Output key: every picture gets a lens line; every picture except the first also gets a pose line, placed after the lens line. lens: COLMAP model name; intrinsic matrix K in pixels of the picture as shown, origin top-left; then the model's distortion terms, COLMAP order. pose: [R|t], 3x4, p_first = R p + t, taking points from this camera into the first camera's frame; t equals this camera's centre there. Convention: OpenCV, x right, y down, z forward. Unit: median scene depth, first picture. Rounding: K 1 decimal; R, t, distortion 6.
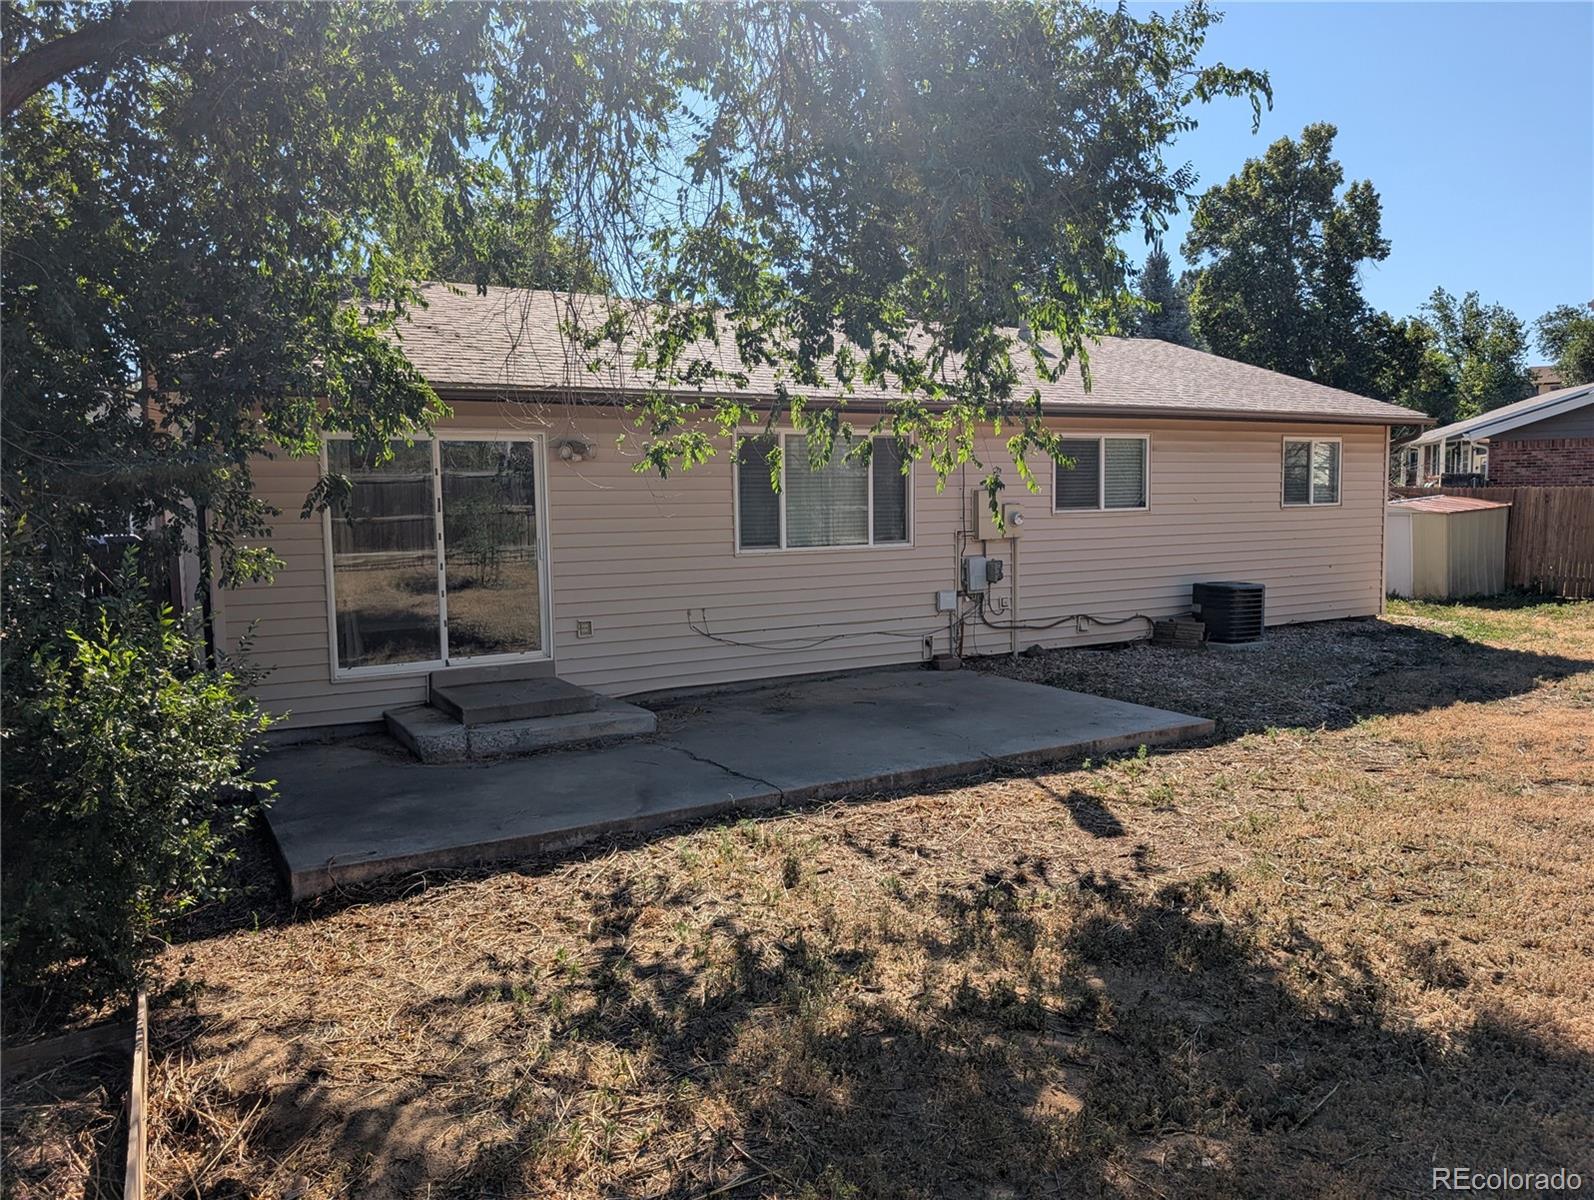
lens RADIAL K [[1133.4, 0, 796.8], [0, 1133.4, 600.2], [0, 0, 1]] dist [0.006485, 0.000796]
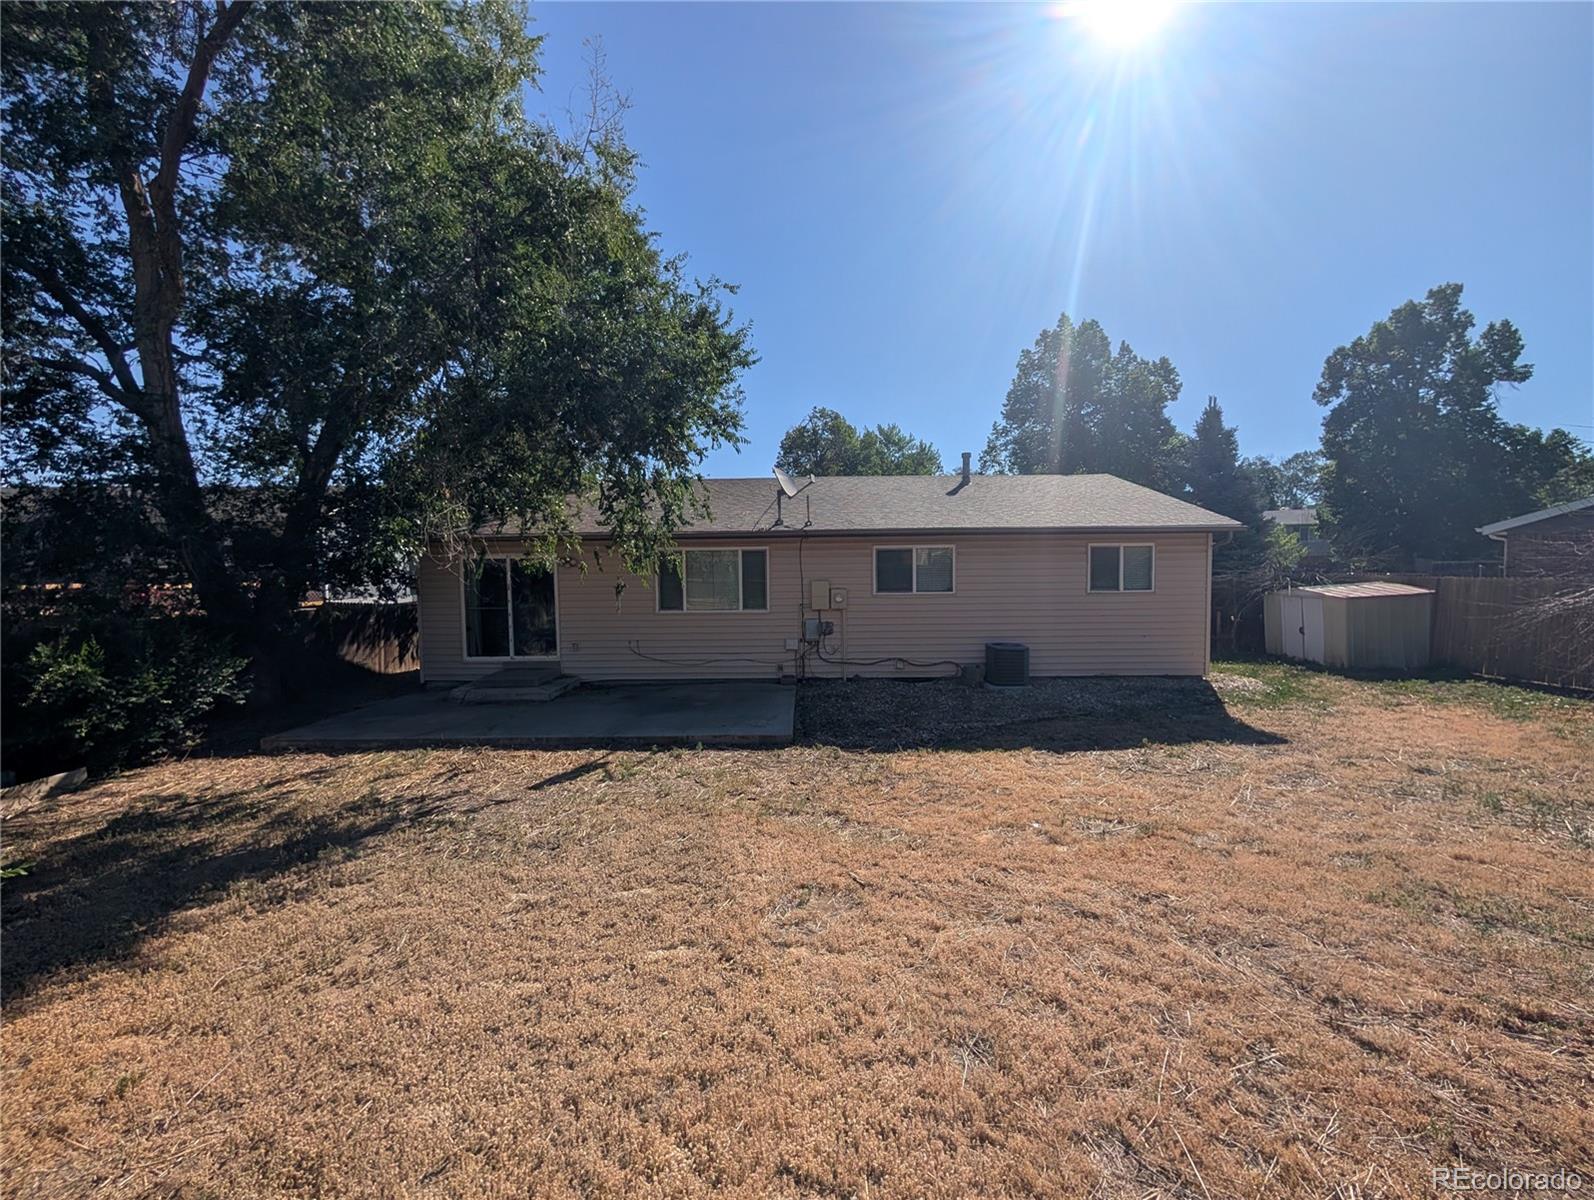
lens RADIAL K [[596.2, 0, 796.9], [0, 596.2, 596.3], [0, 0, 1]] dist [0.000829, -0.000080]
pose [[0.858483, 0.027789, -0.512088, 0.556192], [-0.048428, 0.998462, -0.027004, -0.044557], [0.510550, 0.047982, 0.858509, 0.199374]]
